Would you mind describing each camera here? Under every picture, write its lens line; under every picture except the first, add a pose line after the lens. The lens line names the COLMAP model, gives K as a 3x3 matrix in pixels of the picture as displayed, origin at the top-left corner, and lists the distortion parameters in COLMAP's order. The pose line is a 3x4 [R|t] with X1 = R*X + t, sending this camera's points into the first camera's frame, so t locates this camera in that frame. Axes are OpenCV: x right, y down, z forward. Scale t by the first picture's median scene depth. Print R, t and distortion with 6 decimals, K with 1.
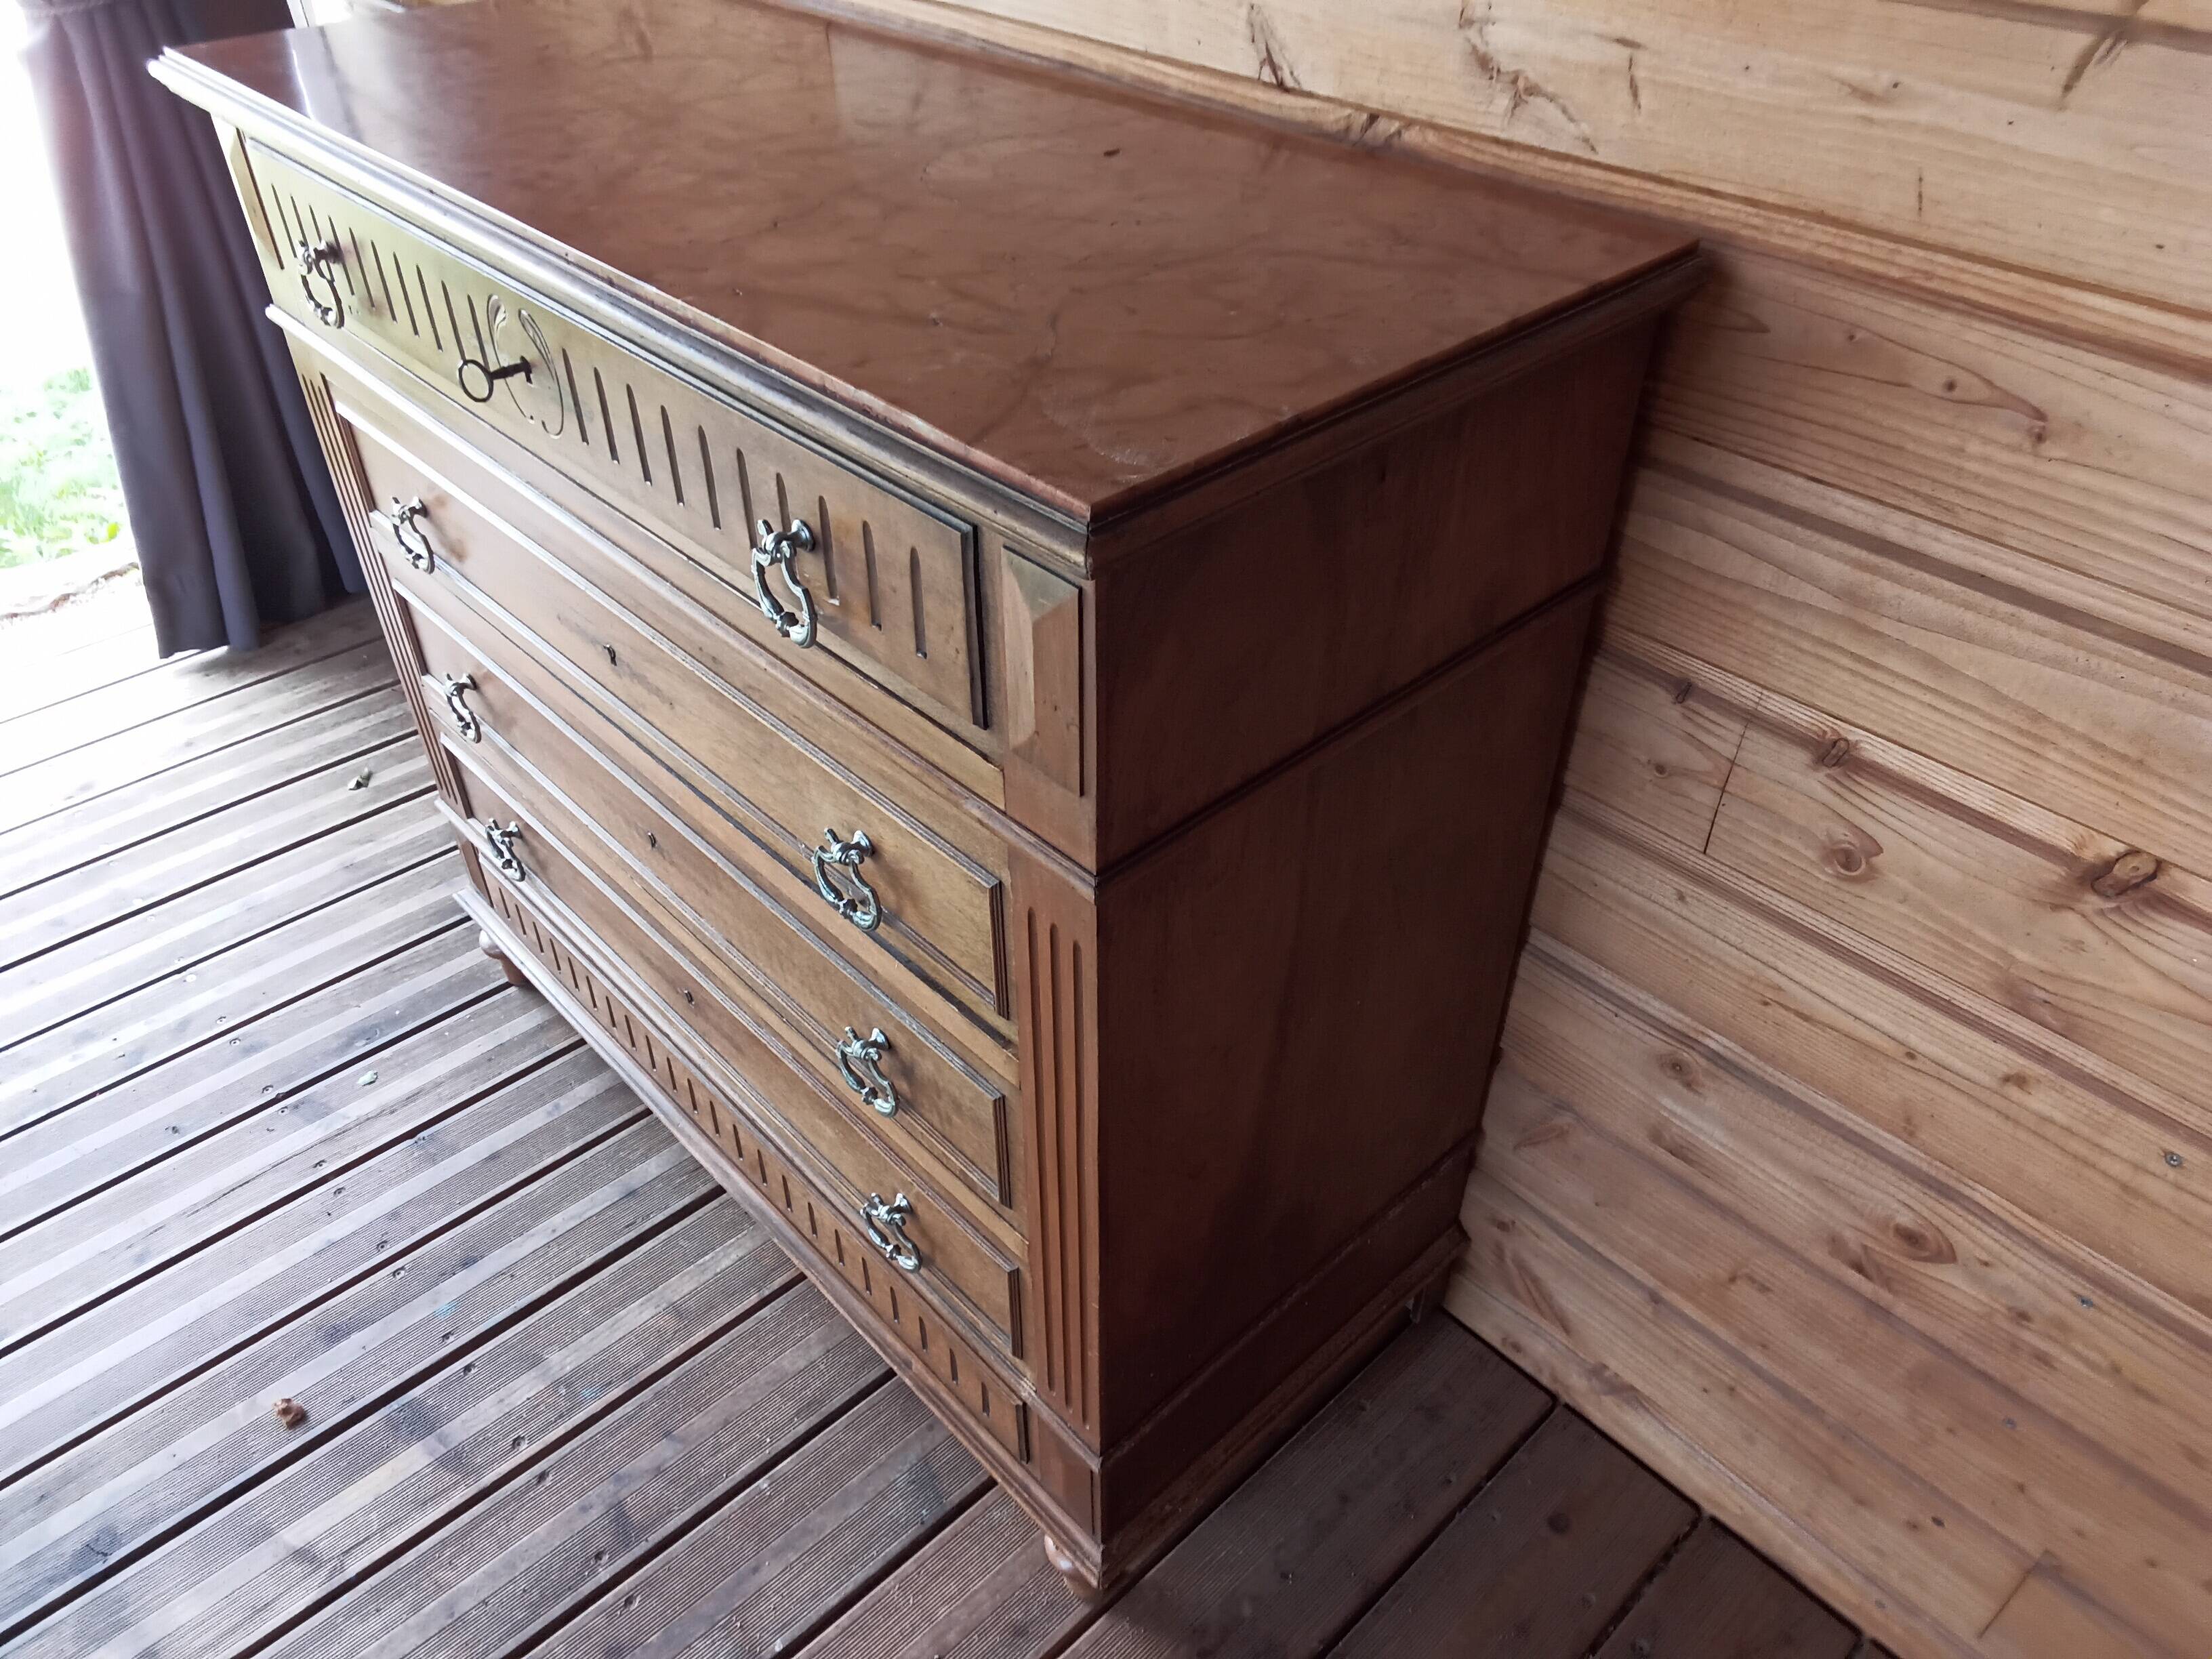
lens RADIAL K [[1545.2, 0, 1122.2], [0, 1545.2, 825.4], [0, 0, 1]] dist [0.036329, -0.060519]
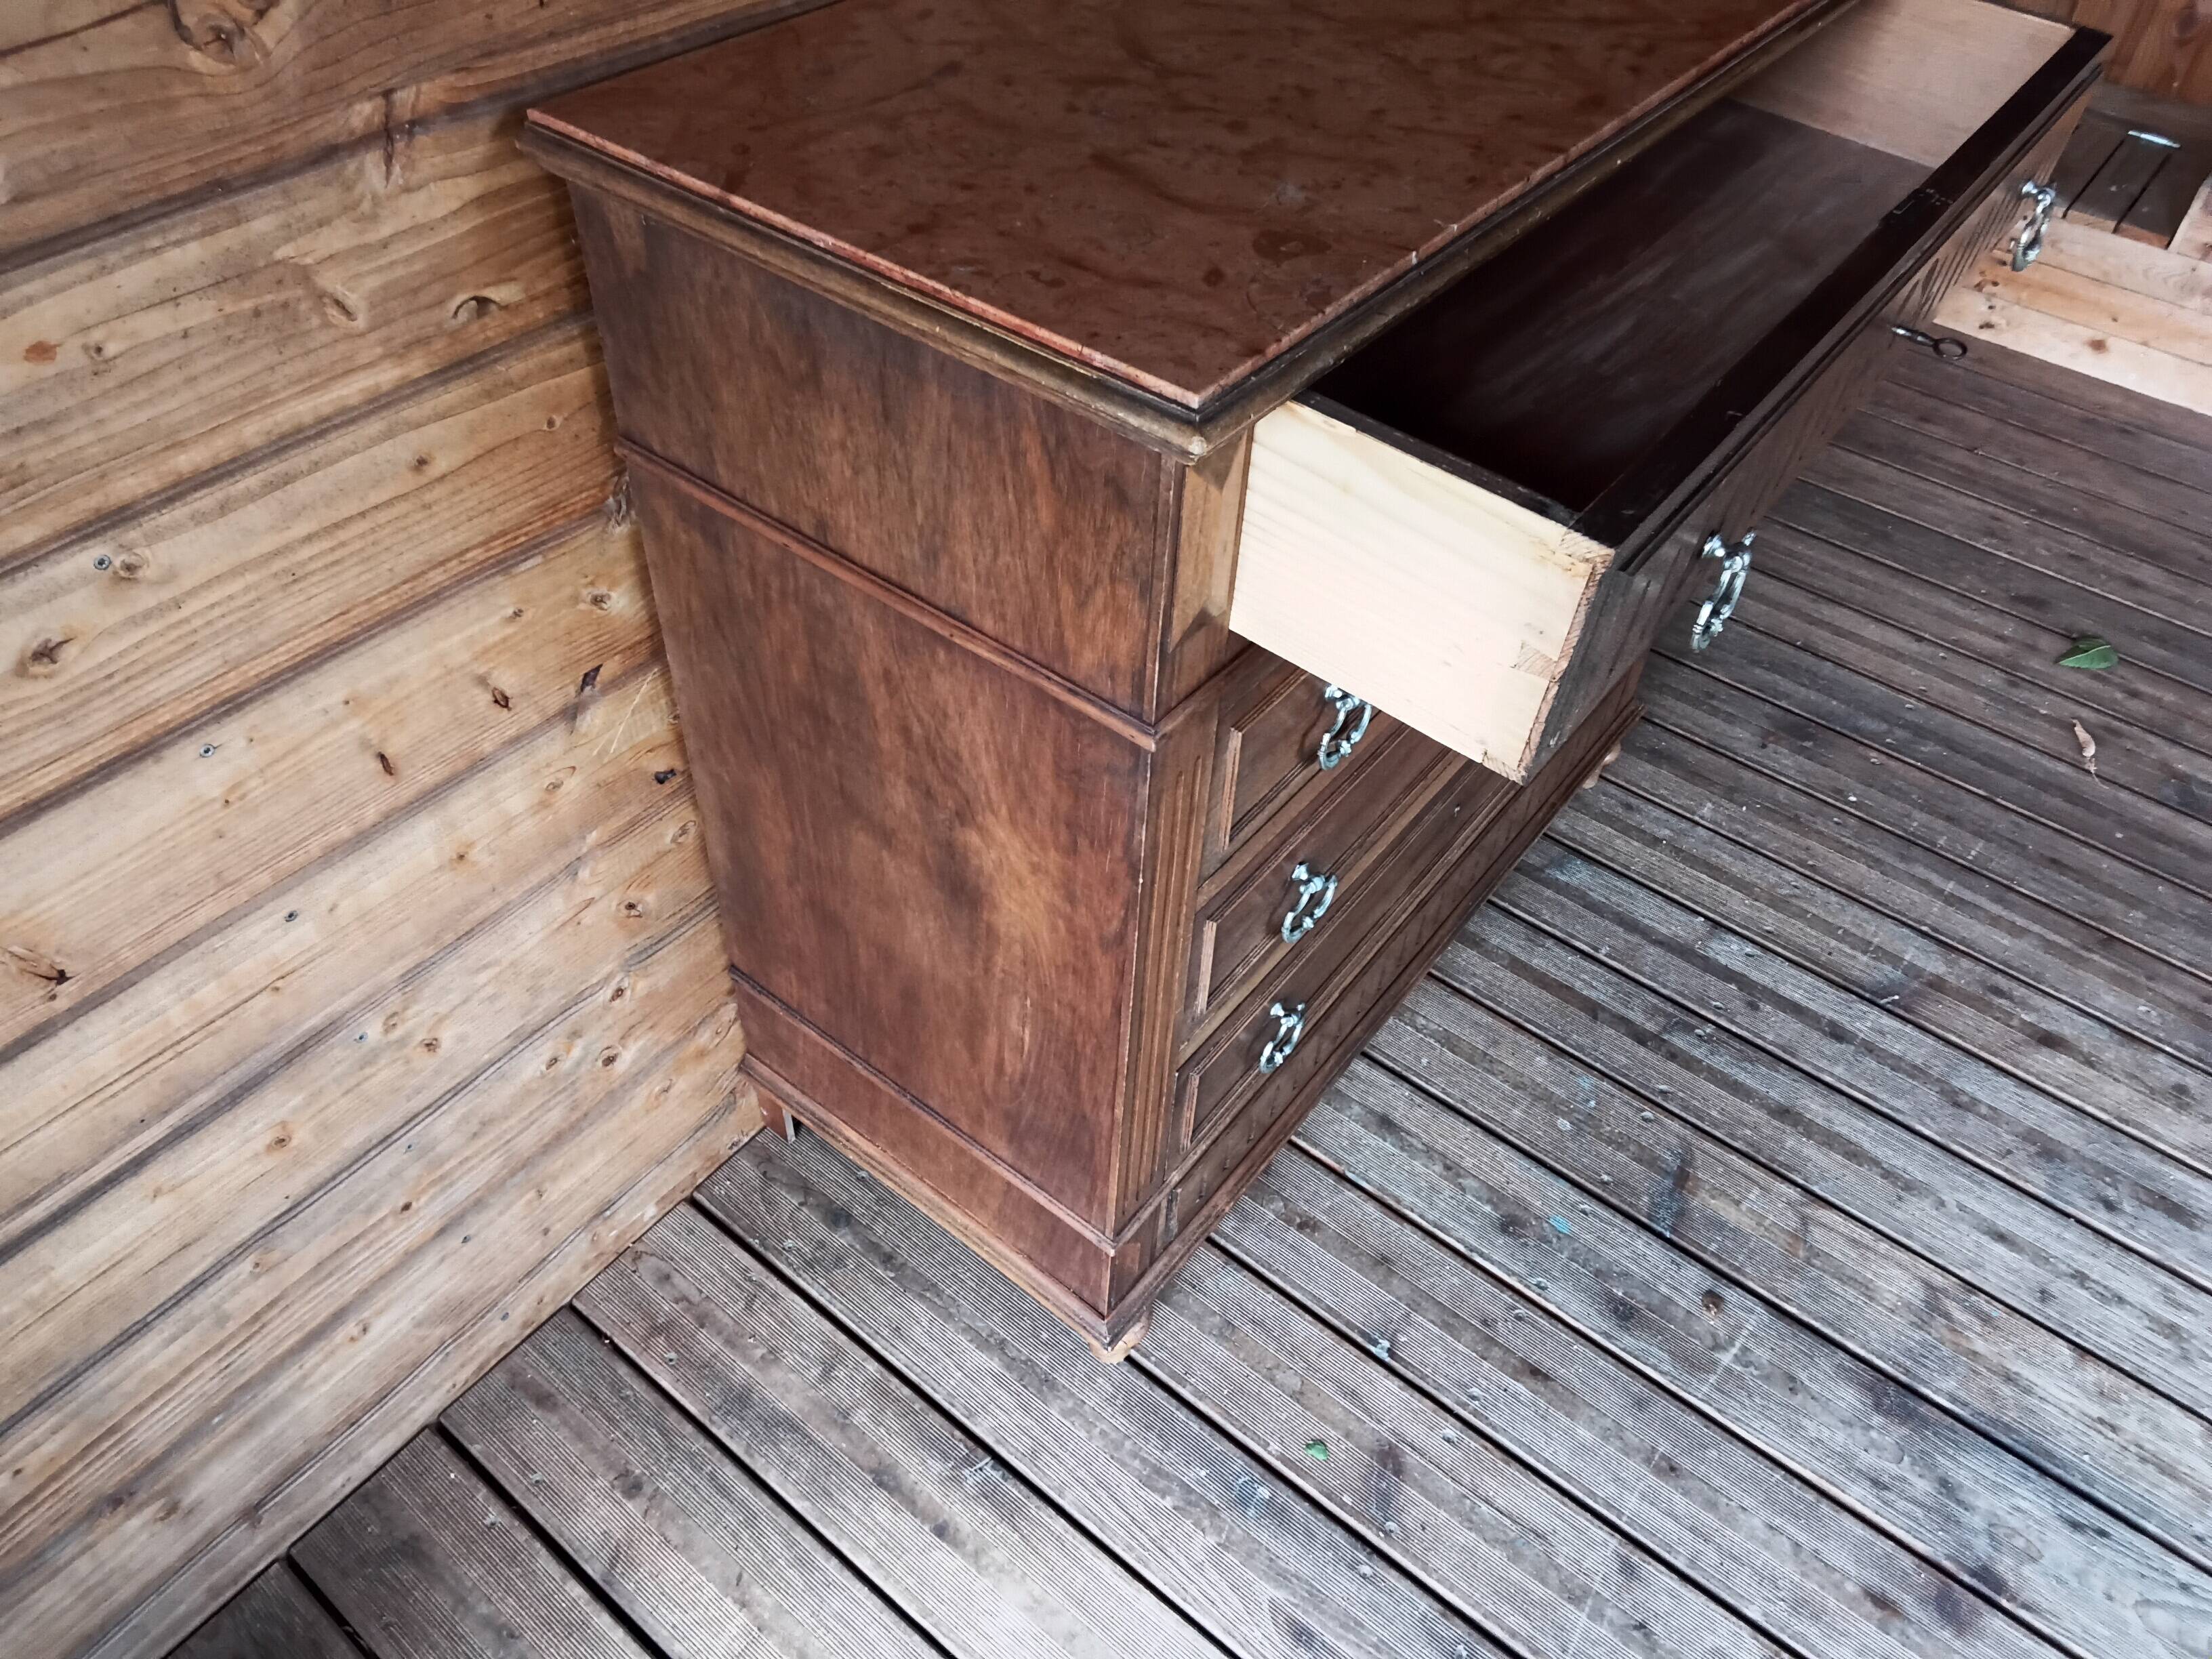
lens RADIAL K [[1547.4, 0, 1104.3], [0, 1547.4, 835.6], [0, 0, 1]] dist [0.053711, -0.091811]
pose [[-0.147718, -0.710687, 0.687825, -1.380021], [0.579113, 0.501615, 0.642659, -0.995003], [-0.801753, 0.493261, 0.337470, 1.143982]]
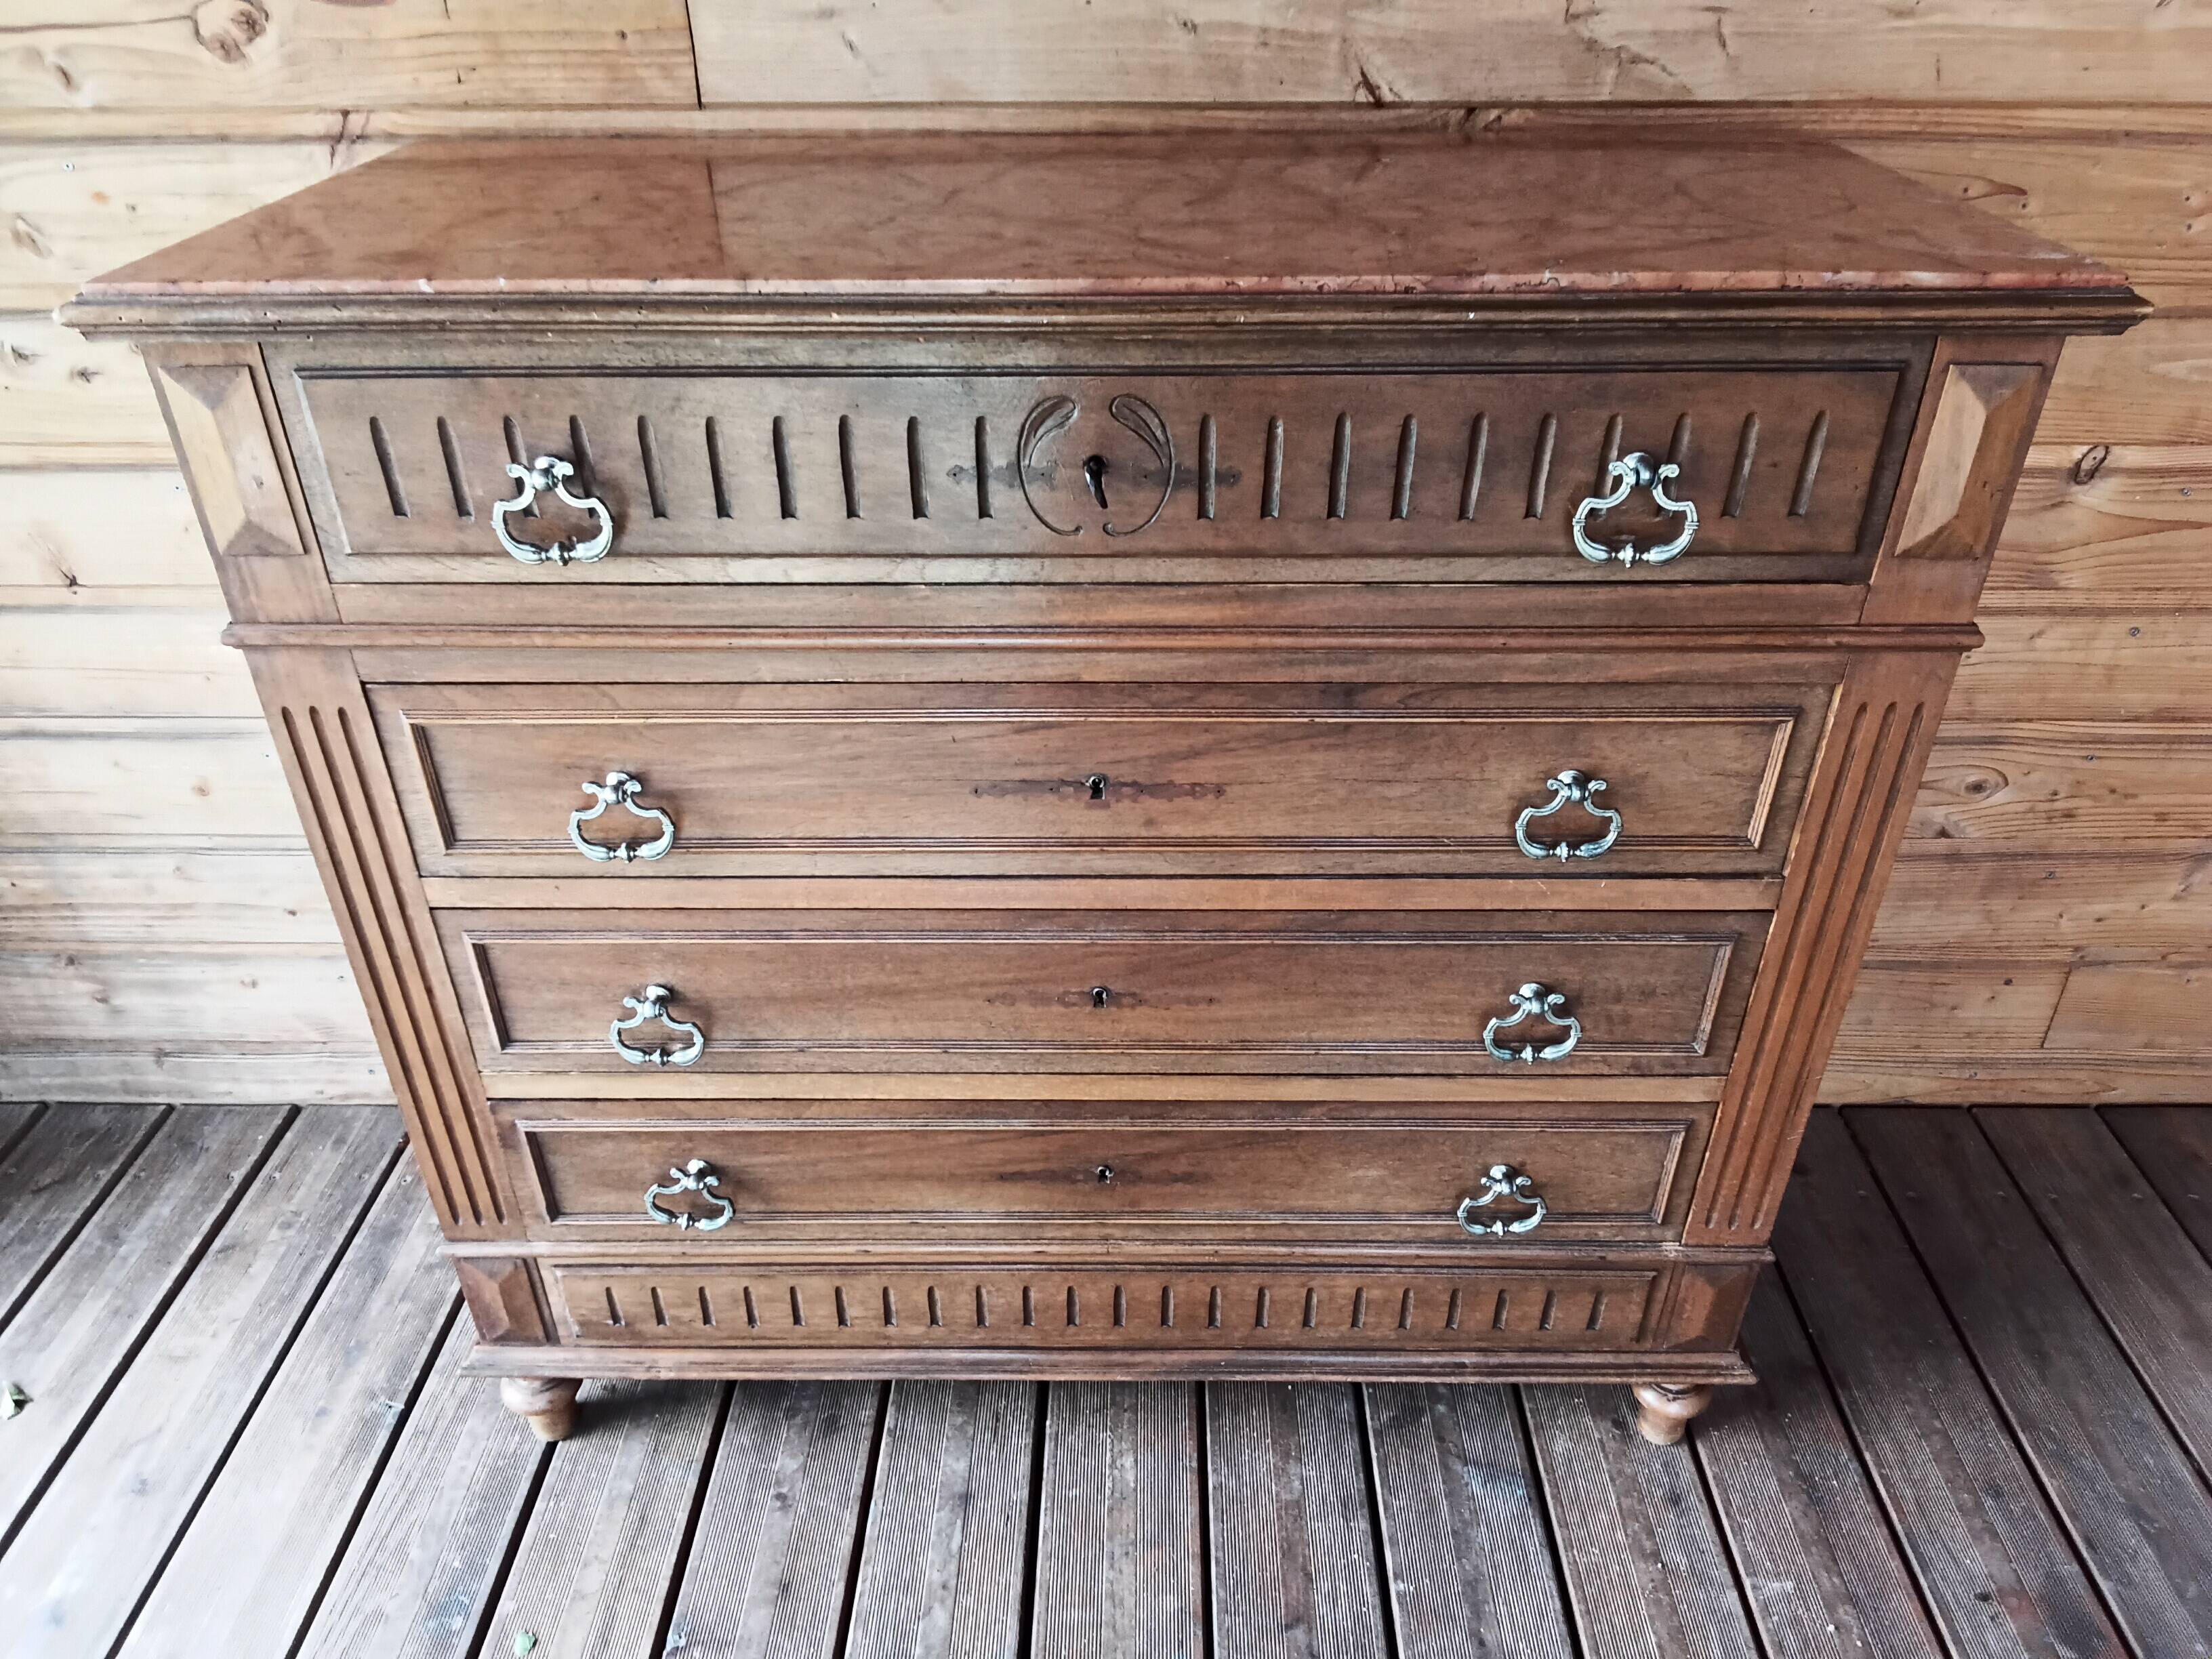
lens RADIAL K [[1545.2, 0, 1122.2], [0, 1545.2, 825.4], [0, 0, 1]] dist [0.036329, -0.060519]
pose [[0.694393, -0.389250, 0.605230, -1.000749], [0.450975, 0.890809, 0.055505, -0.152870], [-0.560750, 0.234401, 0.794113, 0.328232]]
